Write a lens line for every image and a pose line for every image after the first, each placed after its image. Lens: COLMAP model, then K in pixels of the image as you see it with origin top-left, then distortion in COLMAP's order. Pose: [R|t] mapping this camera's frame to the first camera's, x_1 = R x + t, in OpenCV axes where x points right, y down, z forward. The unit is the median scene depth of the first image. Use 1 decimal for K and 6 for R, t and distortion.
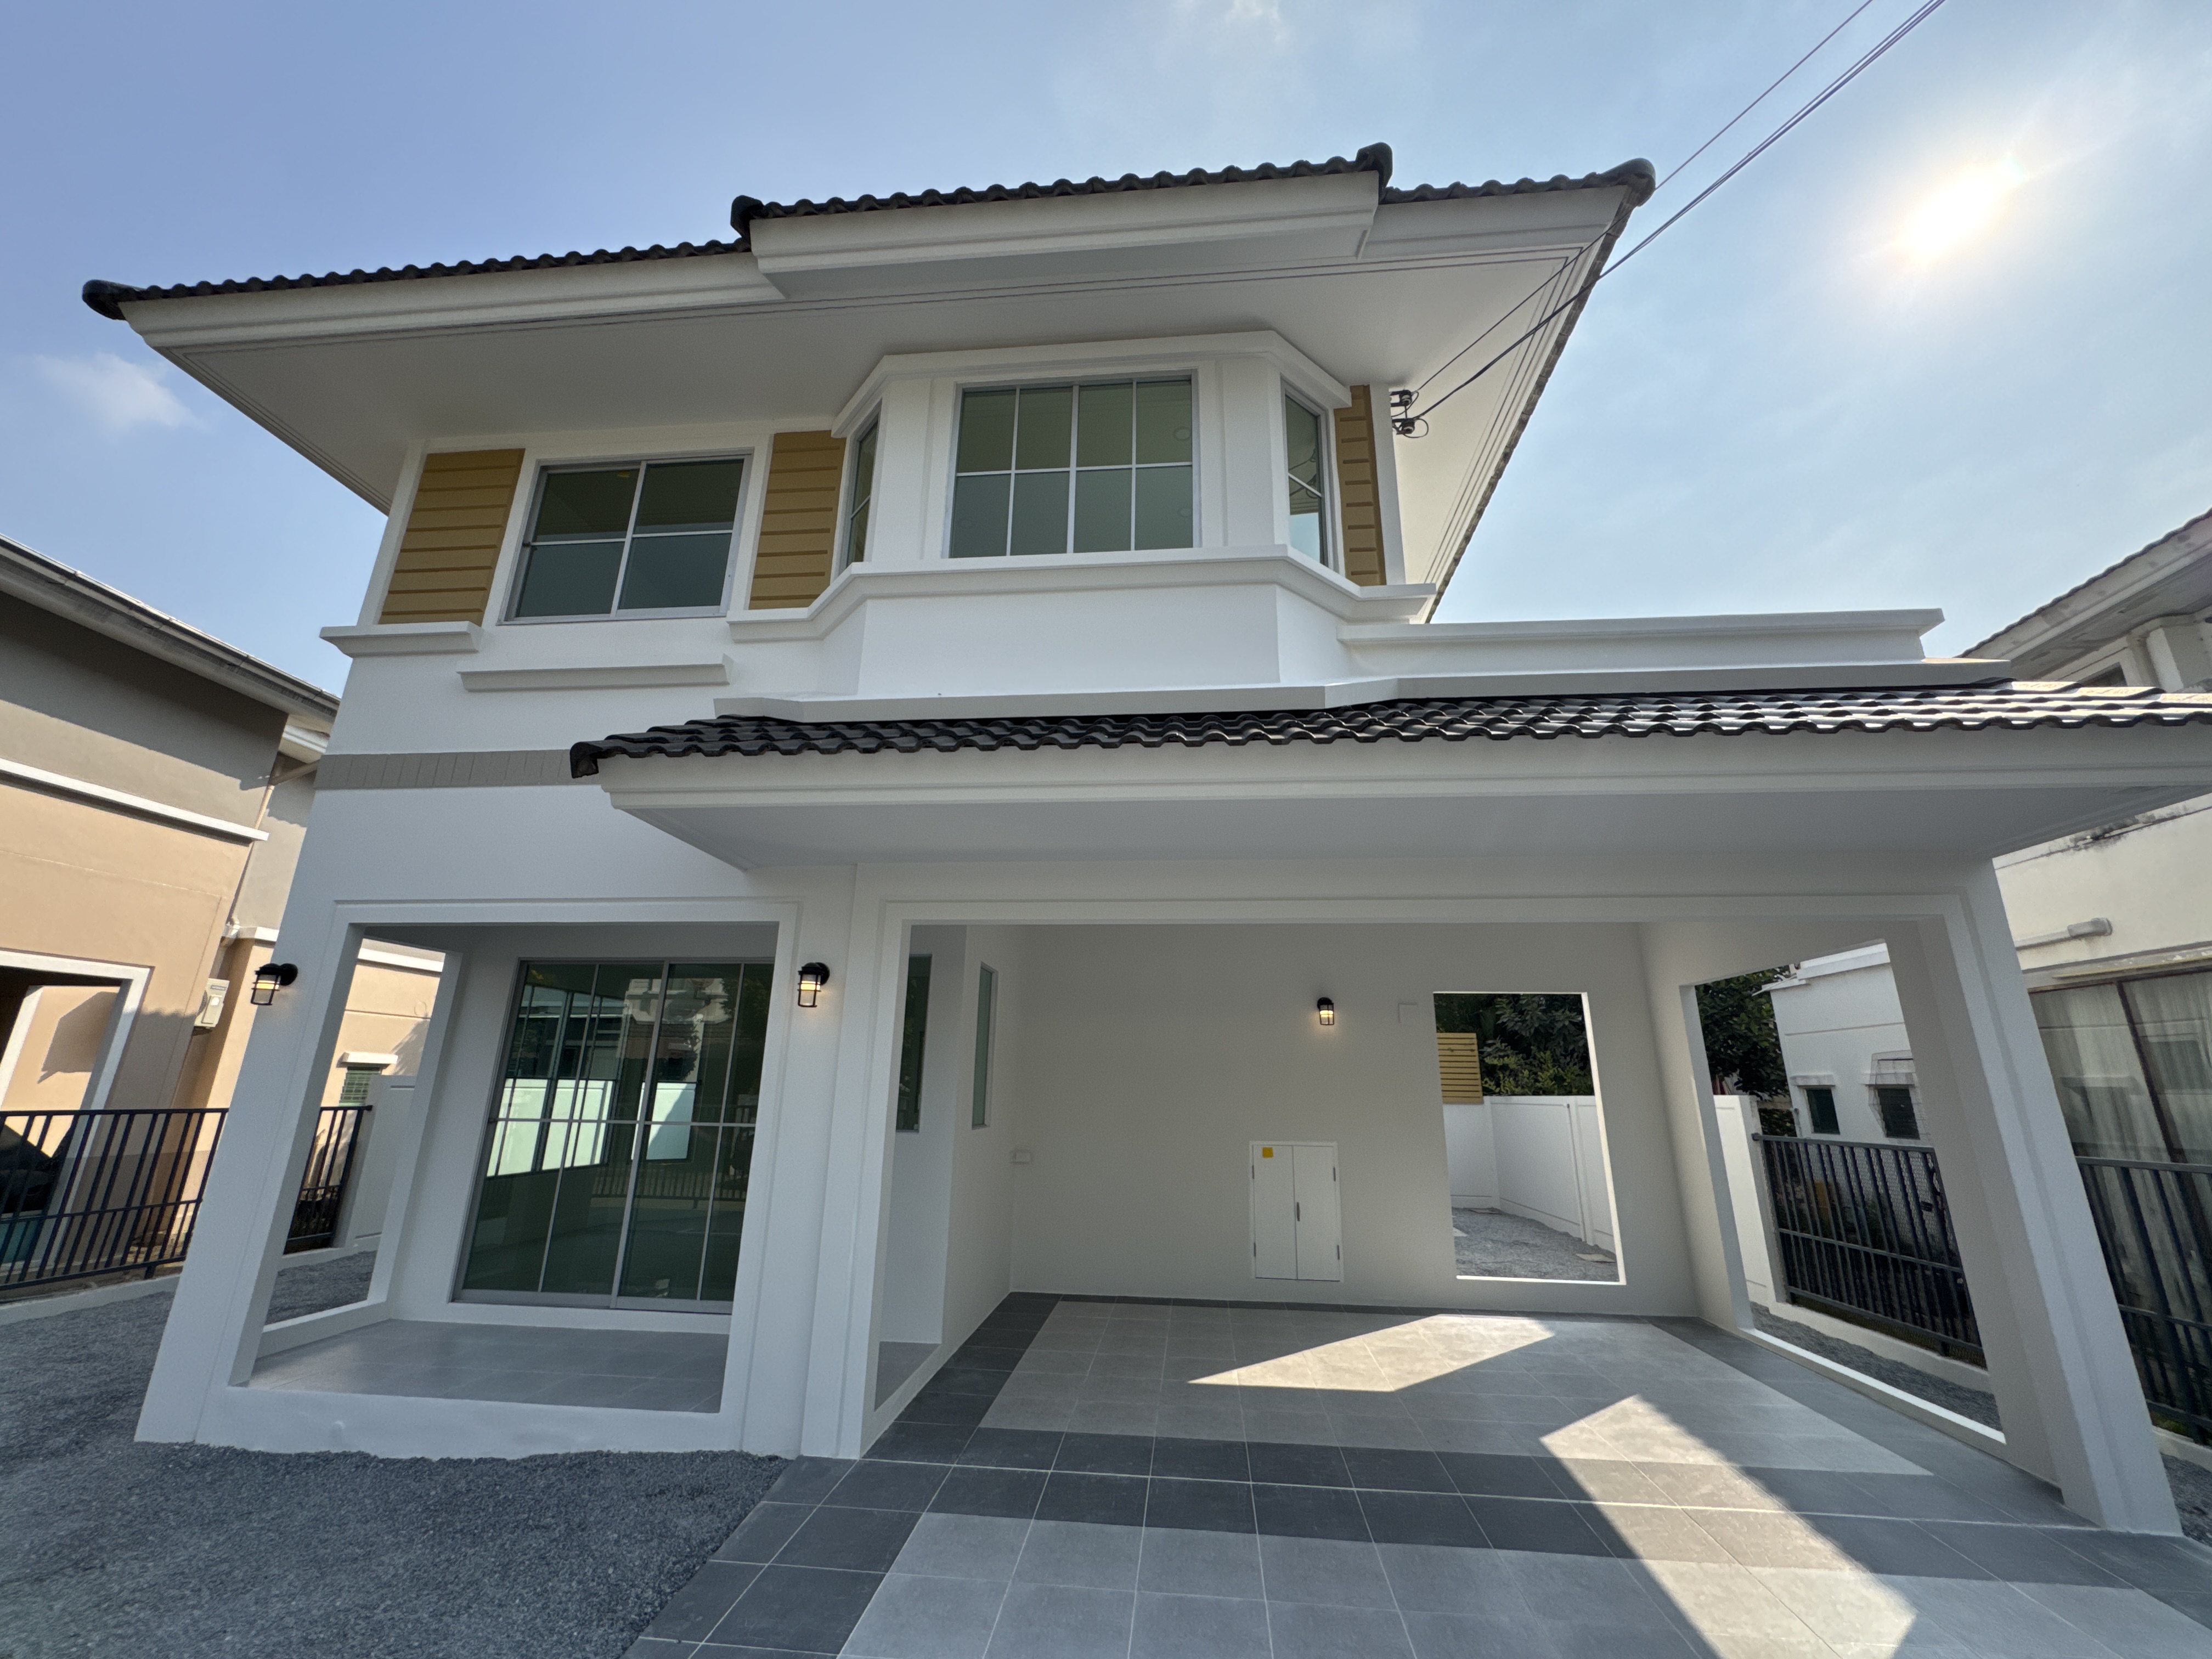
lens RADIAL K [[885.3, 0, 1103.2], [0, 885.3, 823.7], [0, 0, 1]] dist [-0.001588, 0.000302]
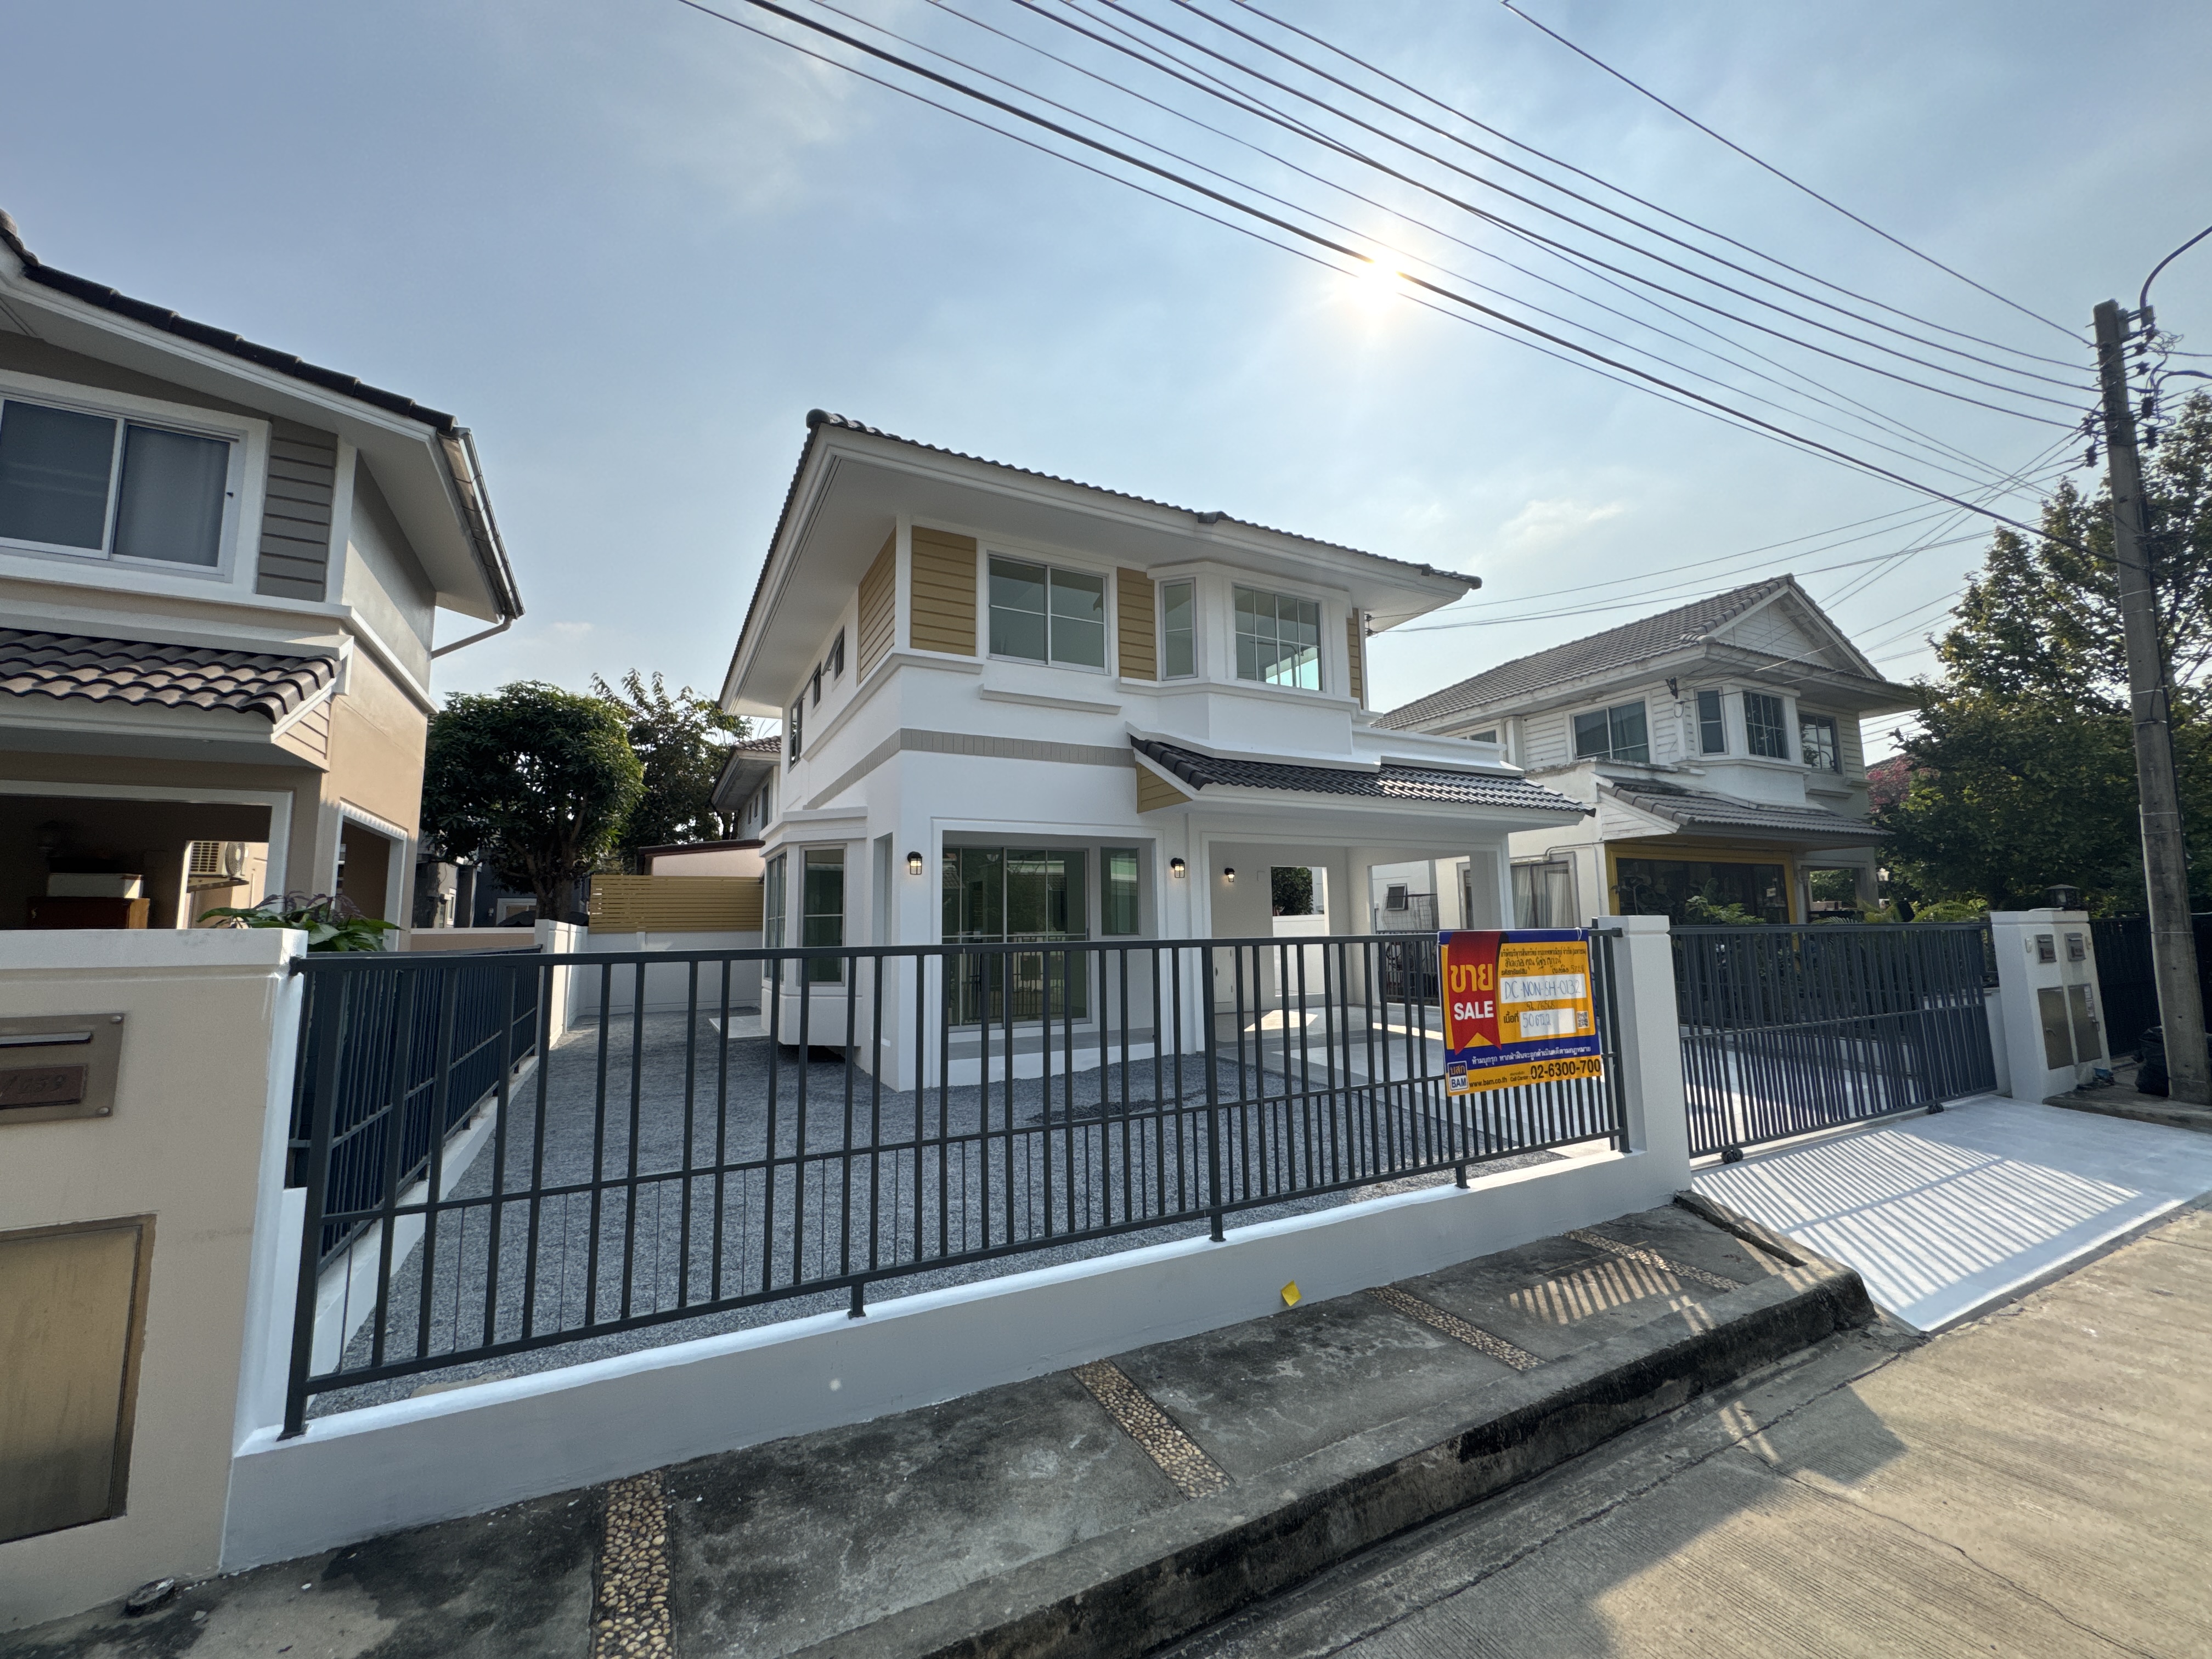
lens RADIAL K [[886.3, 0, 1106.0], [0, 886.3, 829.5], [0, 0, 1]] dist [-0.000623, -0.000090]
pose [[0.832954, 0.034538, 0.552263, -1.493970], [-0.132521, 0.981457, 0.138496, -0.173359], [-0.537239, -0.188548, 0.822085, -0.630315]]
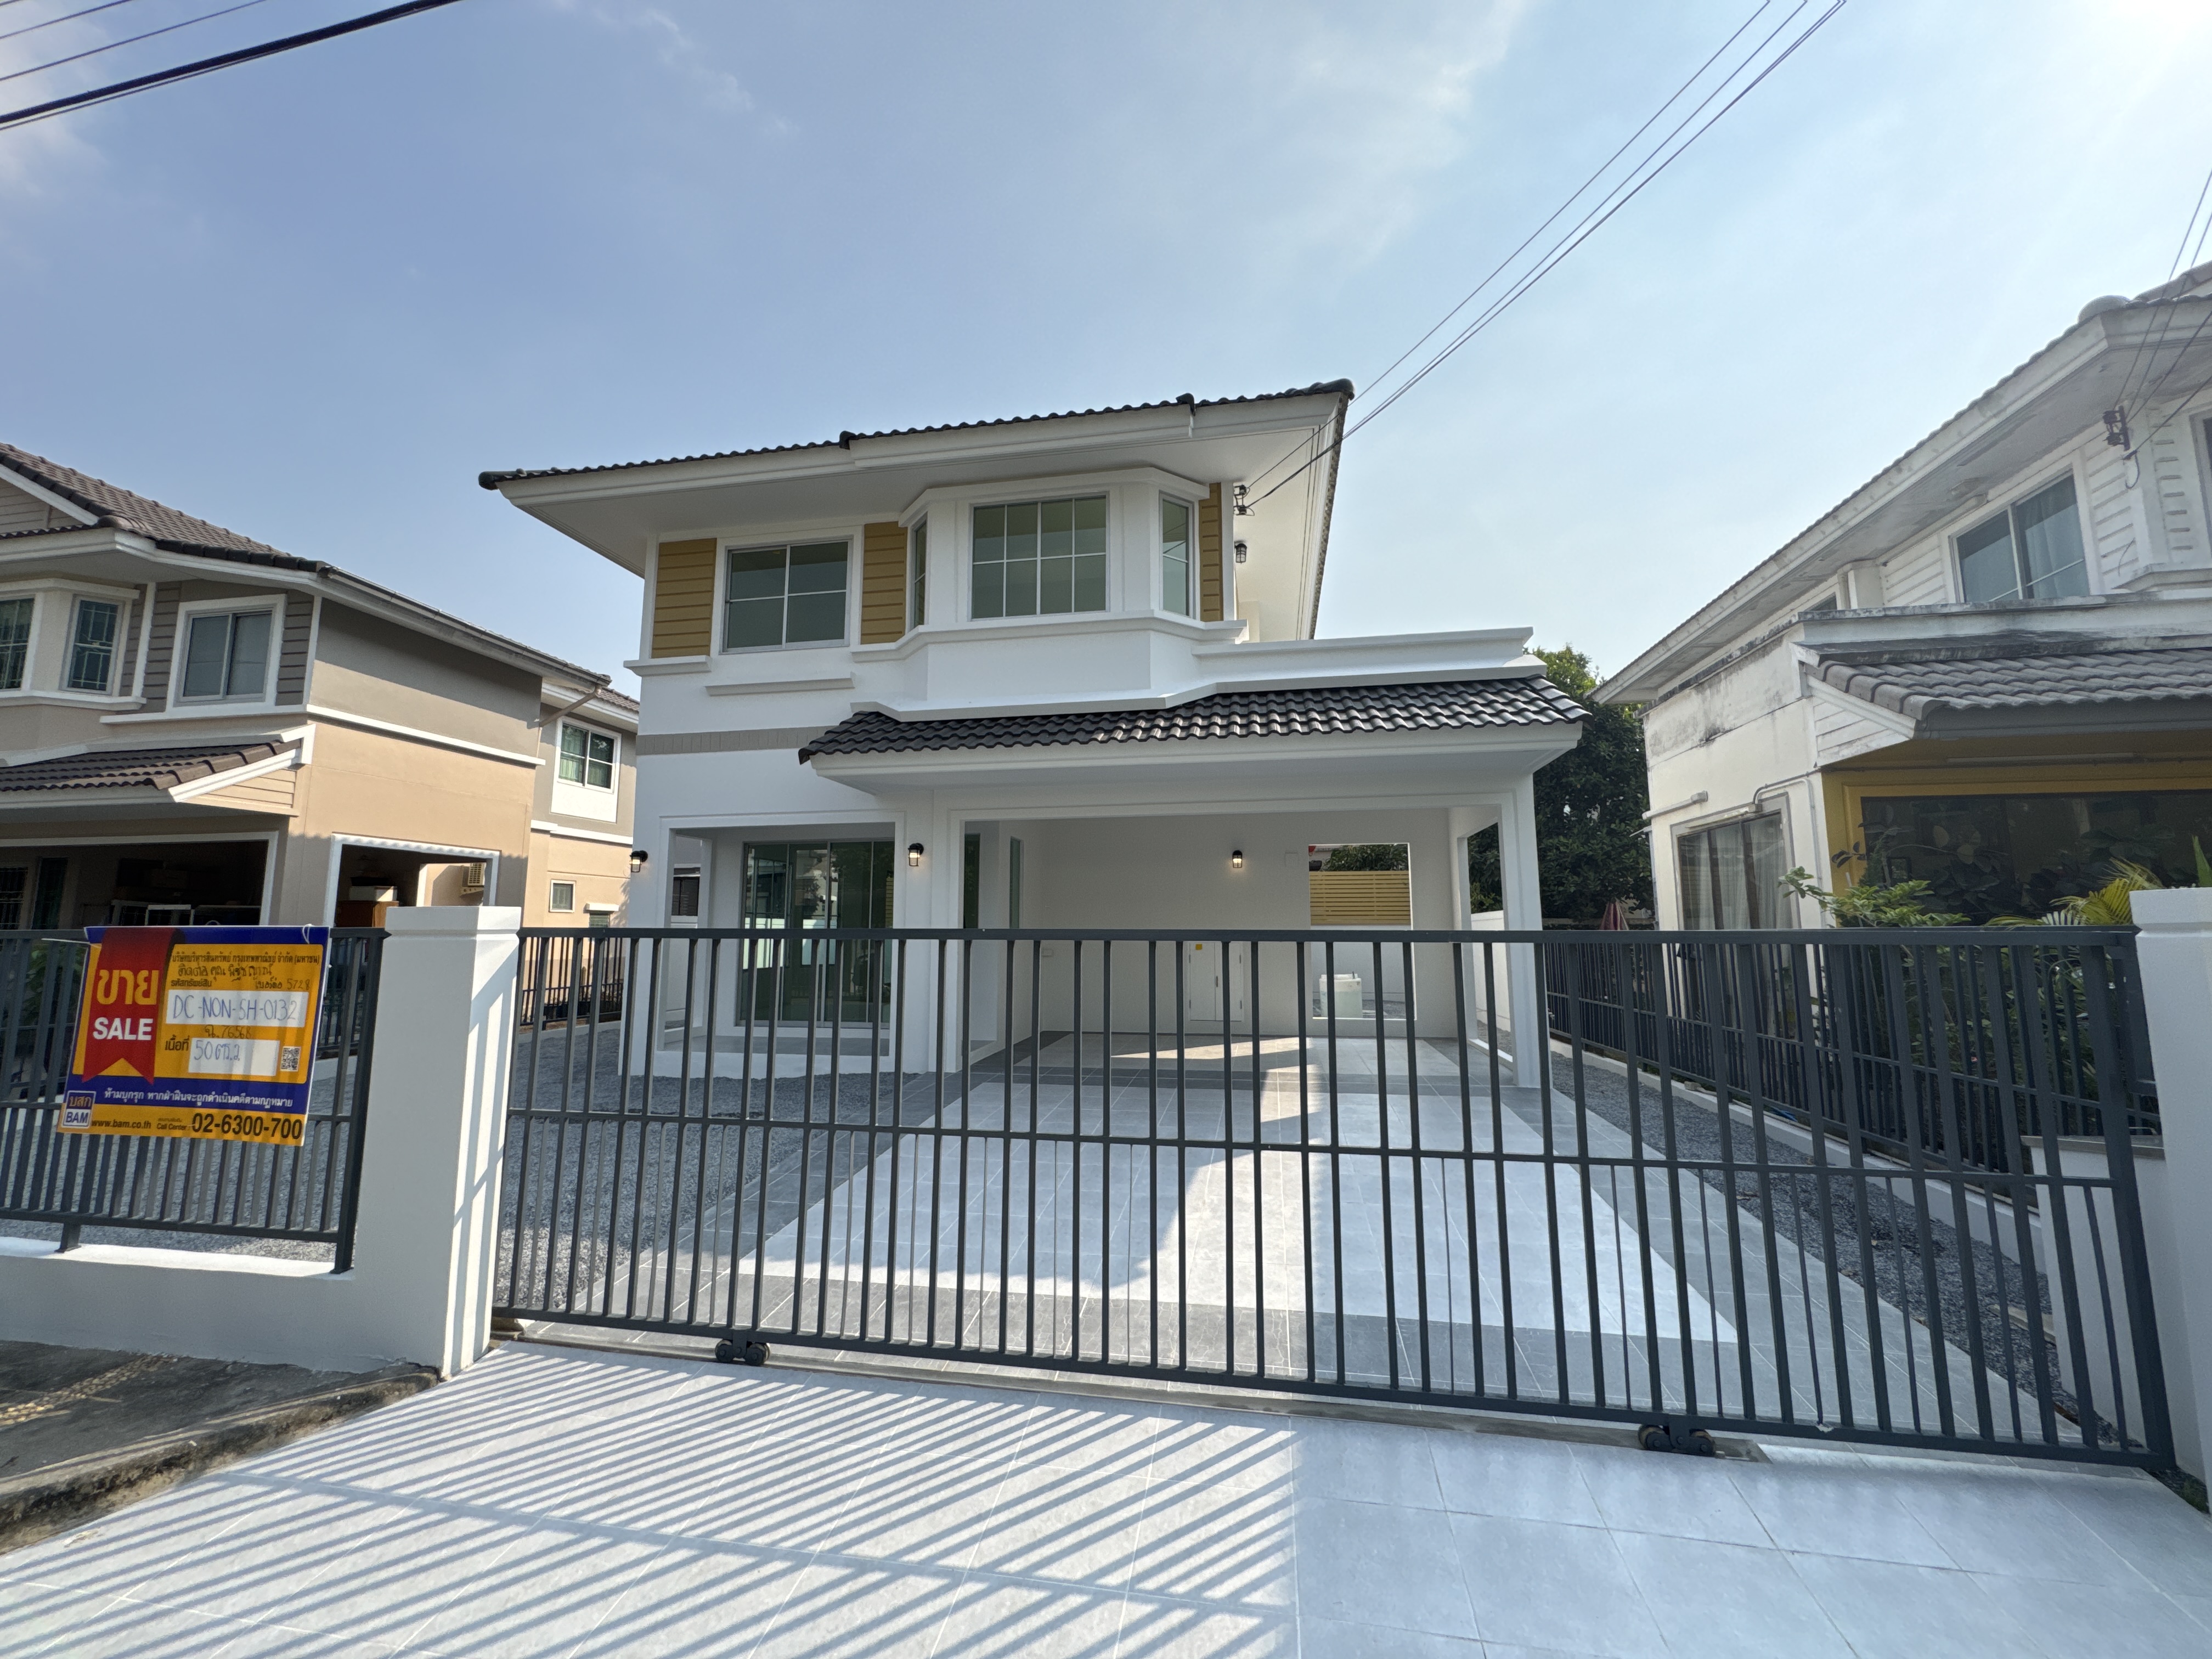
lens RADIAL K [[885.3, 0, 1103.2], [0, 885.3, 823.7], [0, 0, 1]] dist [-0.001588, 0.000302]
pose [[0.996344, -0.028203, -0.080637, 0.201771], [0.041364, 0.985171, 0.166517, -0.161788], [0.074745, -0.169244, 0.982736, -0.730331]]
